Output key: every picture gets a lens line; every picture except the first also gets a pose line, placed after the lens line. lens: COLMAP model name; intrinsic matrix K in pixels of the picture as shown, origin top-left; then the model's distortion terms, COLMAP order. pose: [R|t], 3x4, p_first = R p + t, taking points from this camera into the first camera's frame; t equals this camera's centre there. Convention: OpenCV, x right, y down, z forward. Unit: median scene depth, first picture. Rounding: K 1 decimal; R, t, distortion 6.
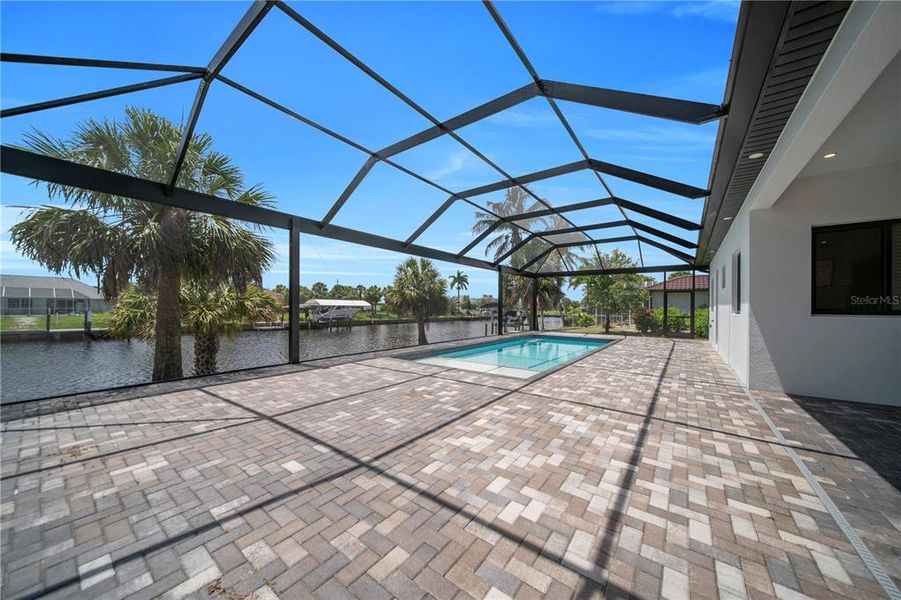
lens RADIAL K [[310.6, 0, 452.8], [0, 310.6, 304.7], [0, 0, 1]] dist [-0.000598, -0.000287]
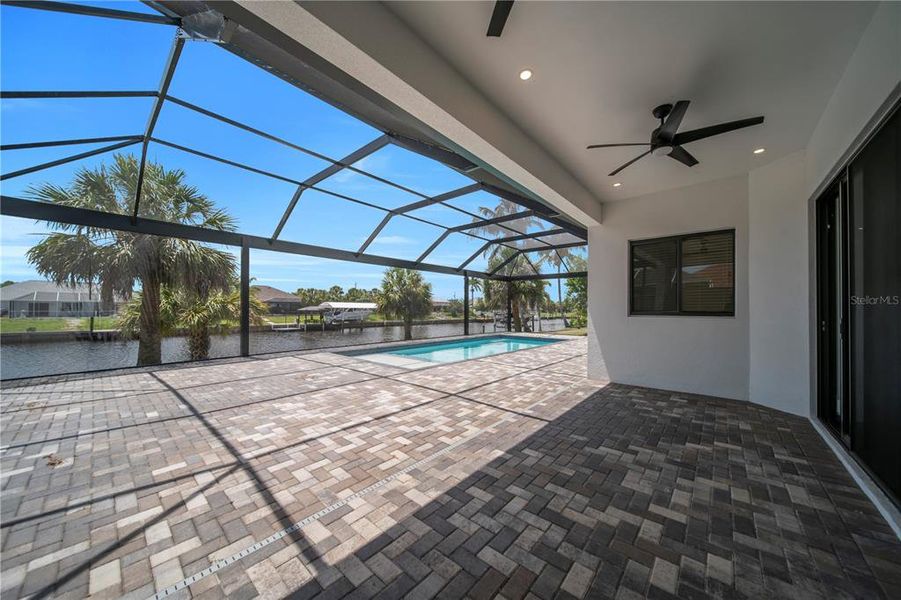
lens RADIAL K [[310.6, 0, 452.8], [0, 310.6, 304.7], [0, 0, 1]] dist [-0.000598, -0.000287]
pose [[0.997456, -0.004142, -0.071170, 0.687748], [0.003701, 0.999973, -0.006322, -0.003188], [0.071194, 0.006043, 0.997444, -0.271568]]
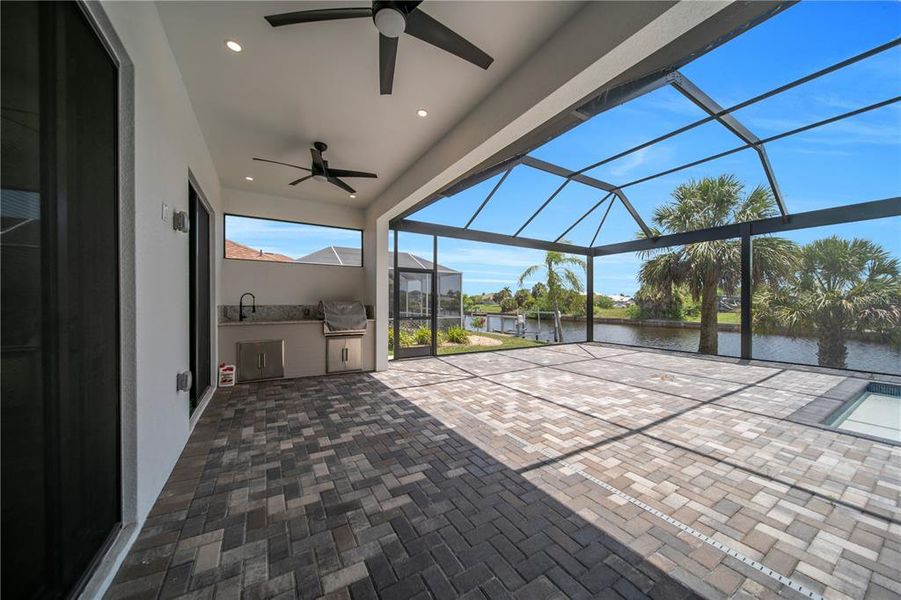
lens RADIAL K [[310.6, 0, 452.8], [0, 310.6, 304.7], [0, 0, 1]] dist [-0.000598, -0.000287]
pose [[-0.371569, -0.004000, -0.928397, 1.550329], [-0.000957, 0.999992, -0.003926, 0.009729], [0.928405, -0.000570, -0.371570, 0.808805]]
